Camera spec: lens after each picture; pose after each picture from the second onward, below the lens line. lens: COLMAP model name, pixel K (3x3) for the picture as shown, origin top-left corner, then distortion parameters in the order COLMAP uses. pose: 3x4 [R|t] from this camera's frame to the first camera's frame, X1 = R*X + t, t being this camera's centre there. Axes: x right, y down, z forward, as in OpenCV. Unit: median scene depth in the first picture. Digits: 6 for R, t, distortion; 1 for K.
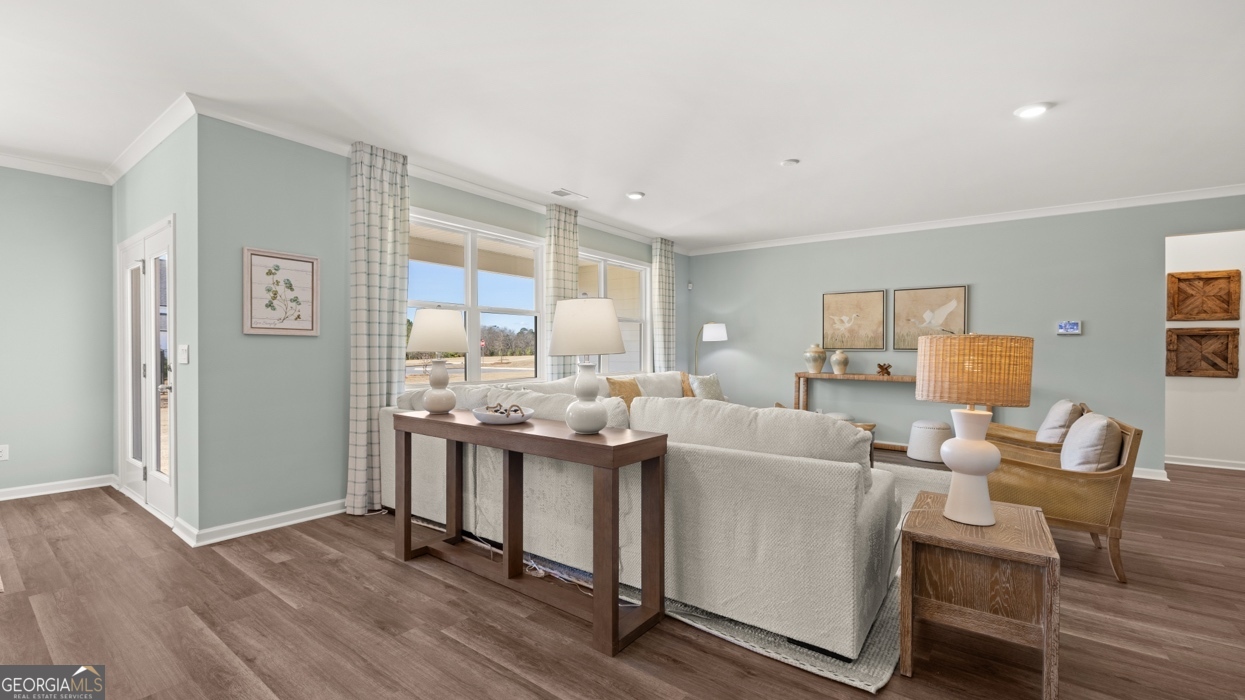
lens RADIAL K [[530.3, 0, 616.9], [0, 530.3, 347.3], [0, 0, 1]] dist [-0.000501, 0.000555]
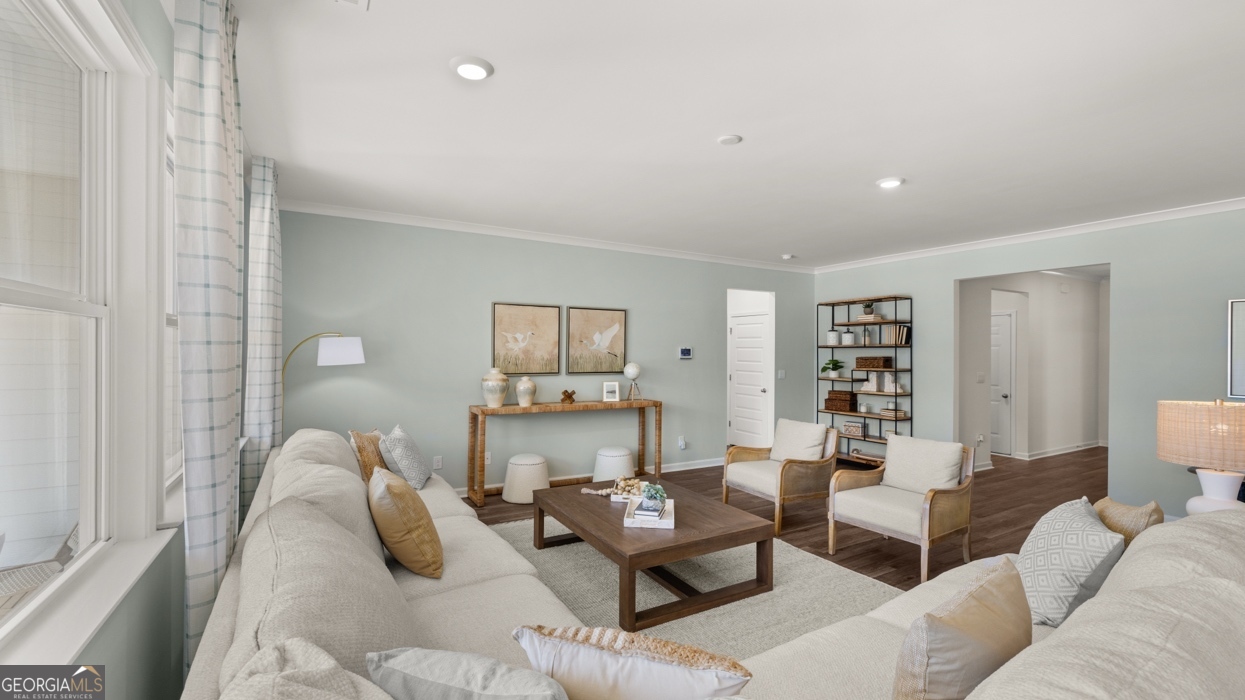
lens RADIAL K [[530.3, 0, 625.5], [0, 530.3, 352.9], [0, 0, 1]] dist [-0.000501, 0.000555]
pose [[0.370790, -0.002499, 0.928713, -0.271231], [-0.007744, 0.999953, 0.005782, -0.035983], [-0.928684, -0.009336, 0.370753, 0.568993]]
